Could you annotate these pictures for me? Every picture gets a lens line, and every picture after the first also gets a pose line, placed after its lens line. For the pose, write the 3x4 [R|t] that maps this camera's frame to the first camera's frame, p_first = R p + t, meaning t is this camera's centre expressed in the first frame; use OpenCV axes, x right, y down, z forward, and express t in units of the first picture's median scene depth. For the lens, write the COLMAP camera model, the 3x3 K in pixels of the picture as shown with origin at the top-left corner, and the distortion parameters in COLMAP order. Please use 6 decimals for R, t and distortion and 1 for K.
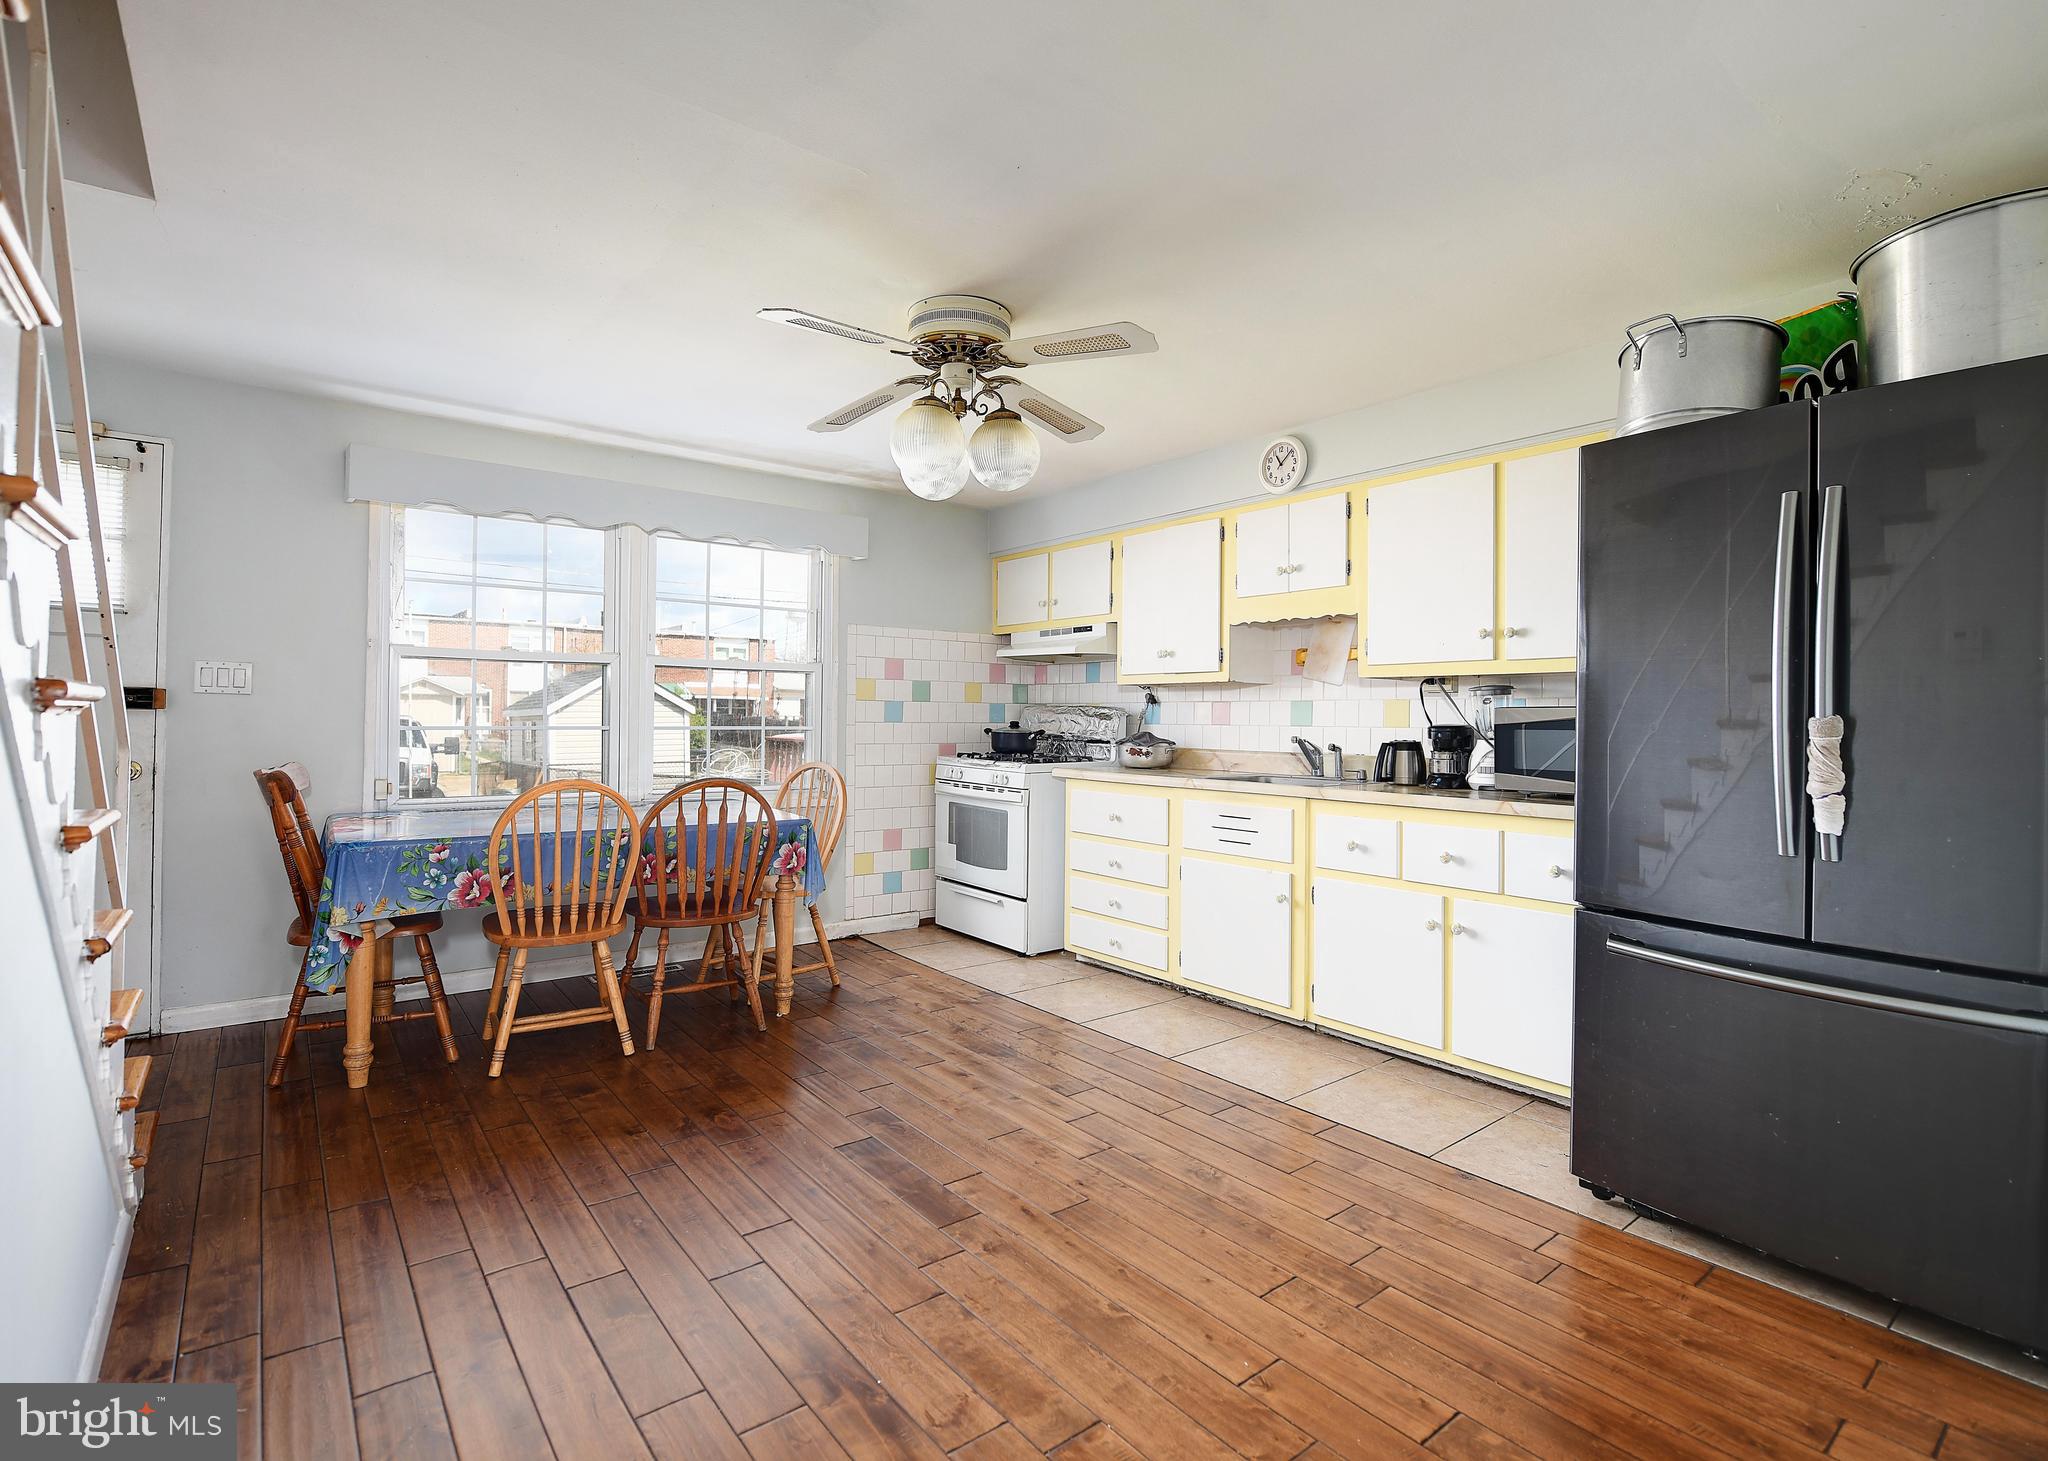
lens RADIAL K [[982.2, 0, 1024.0], [0, 982.2, 730.5], [0, 0, 1]] dist [-0.000188, -0.000019]
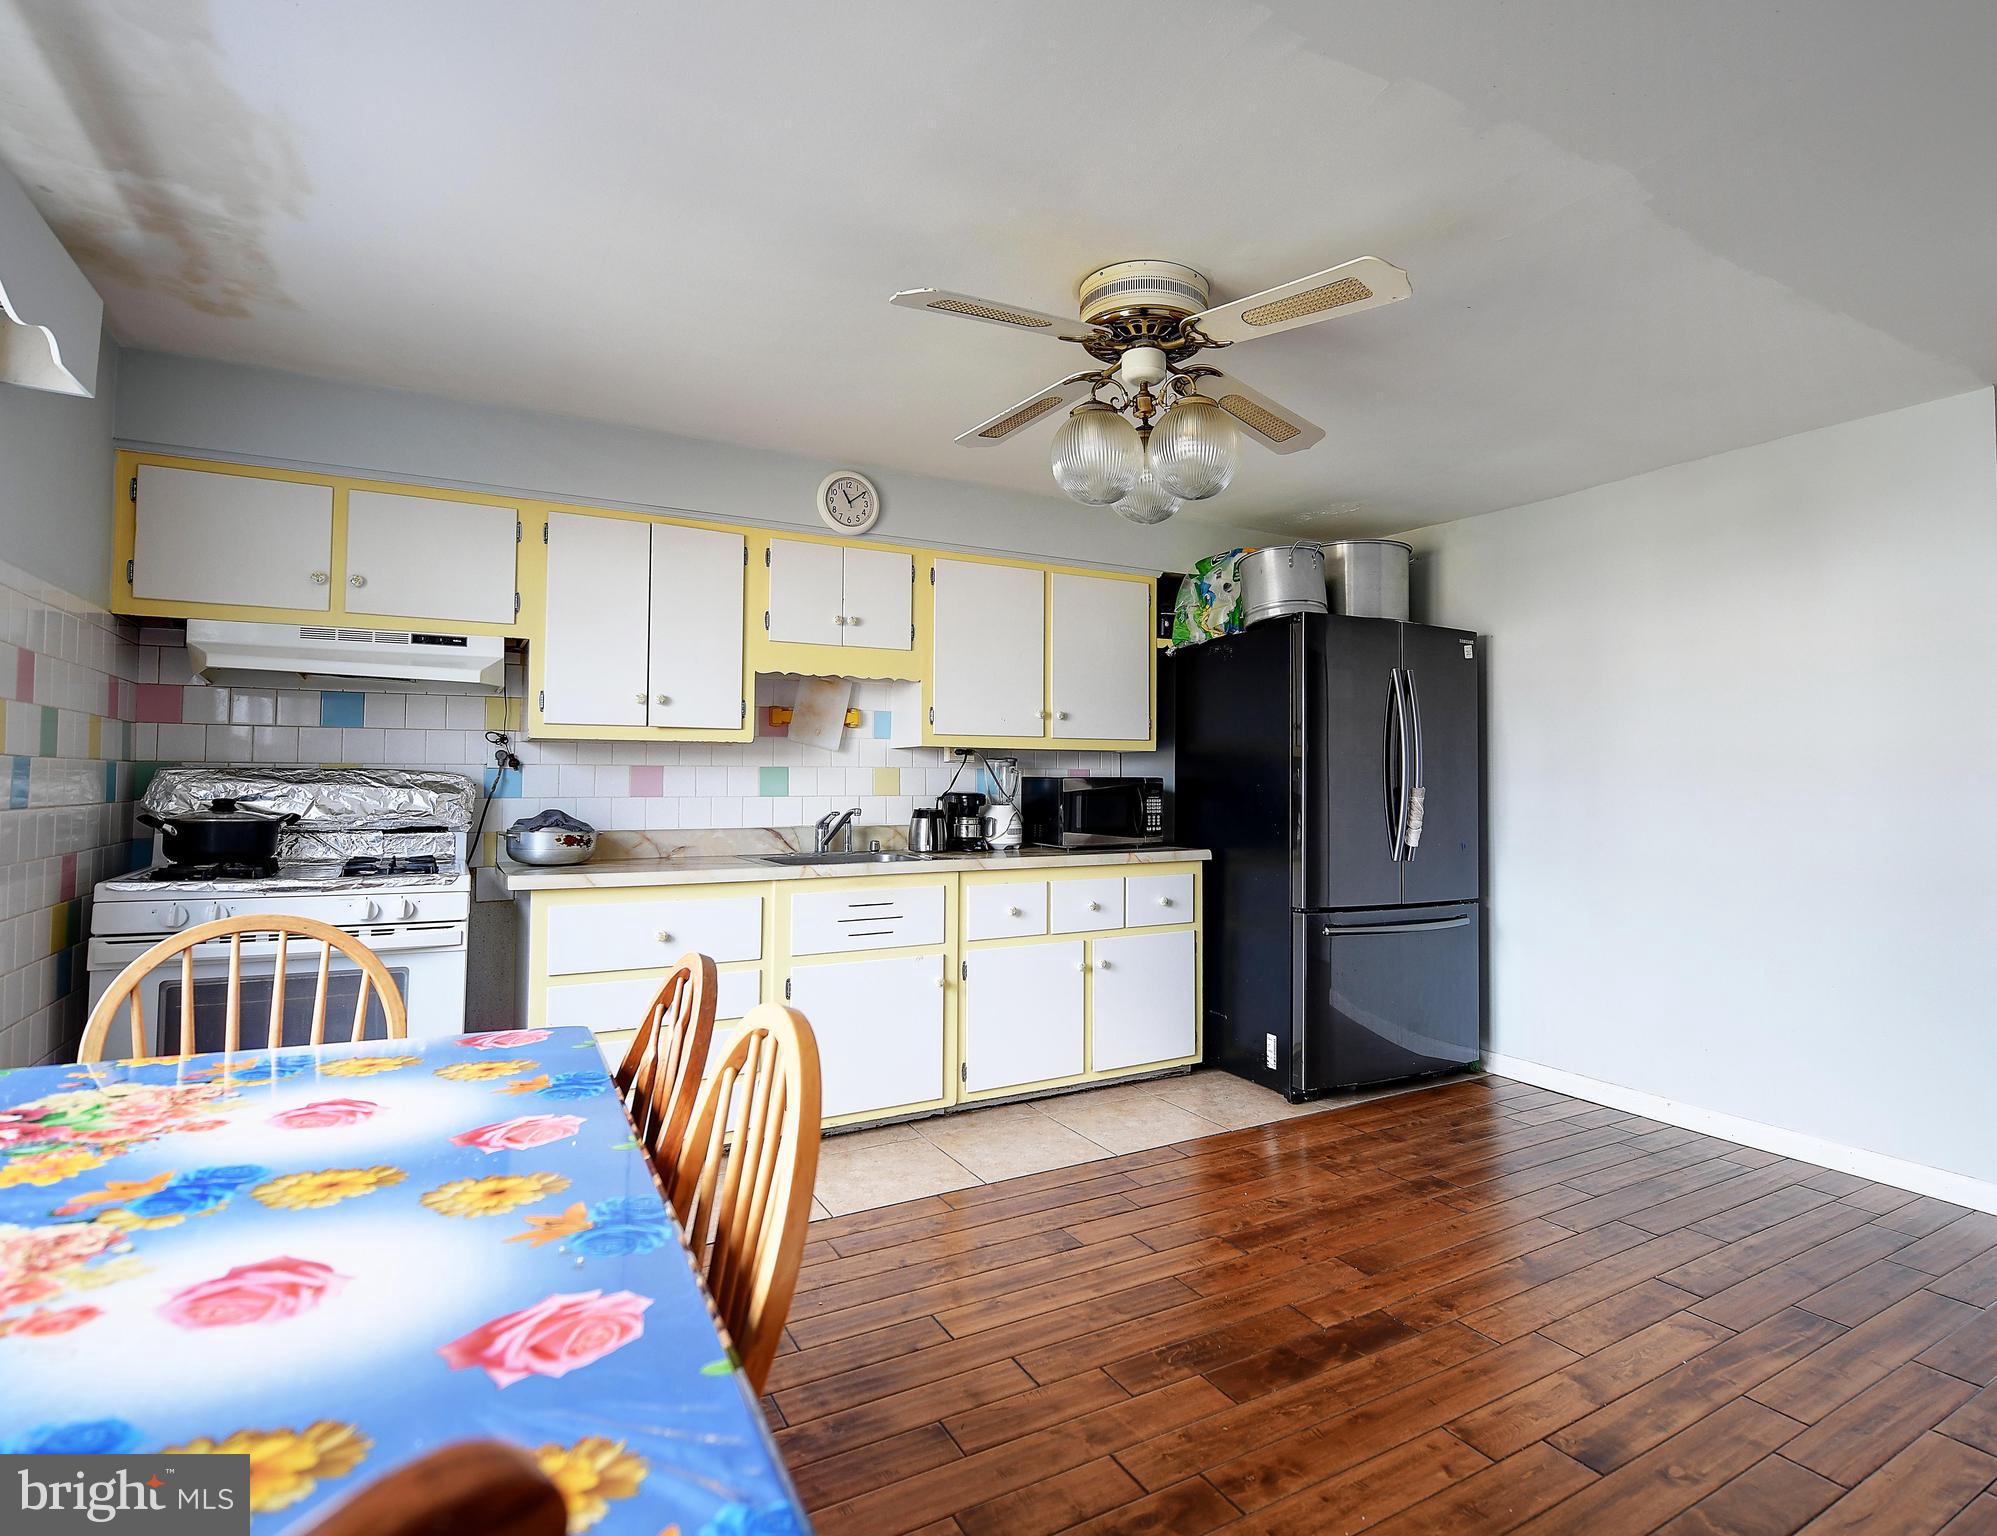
lens RADIAL K [[1061.6, 0, 1066.5], [0, 1061.6, 760.8], [0, 0, 1]] dist [-0.004193, -0.000539]
pose [[0.116283, 0.008249, 0.993182, -0.730221], [0.008300, 0.999923, -0.009277, -0.029658], [-0.993181, 0.009322, 0.116206, 0.765073]]
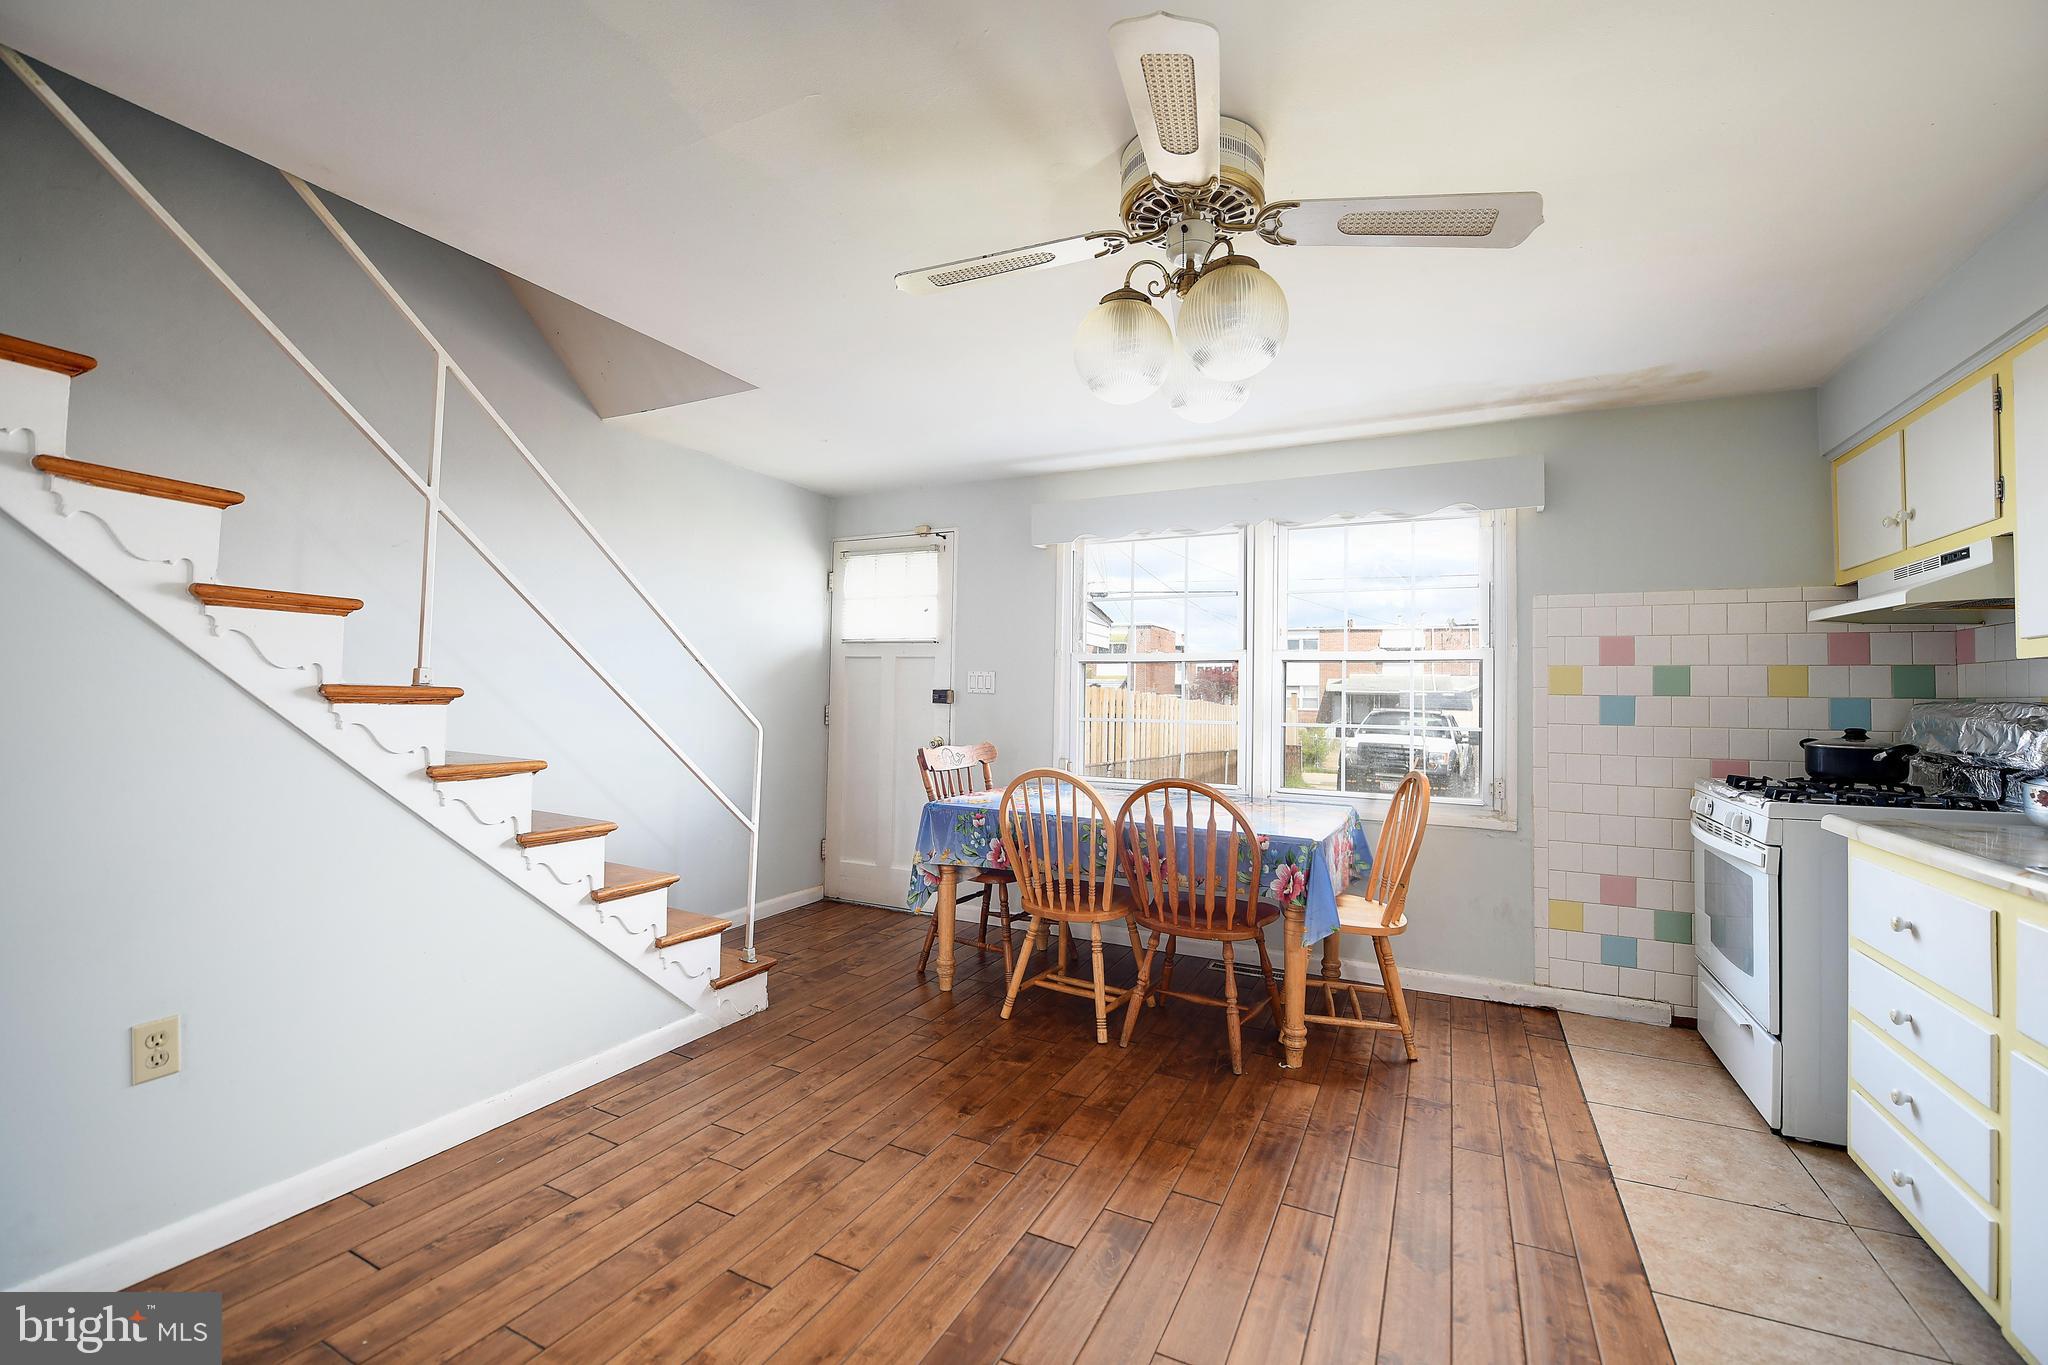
lens RADIAL K [[851.5, 0, 1024.0], [0, 851.5, 682.5], [0, 0, 1]] dist [-0.012032, 0.000088]
pose [[0.432291, -0.019866, -0.901515, 0.343427], [-0.024079, 0.999146, -0.033564, -0.011937], [0.901413, 0.036217, 0.431443, 0.498303]]
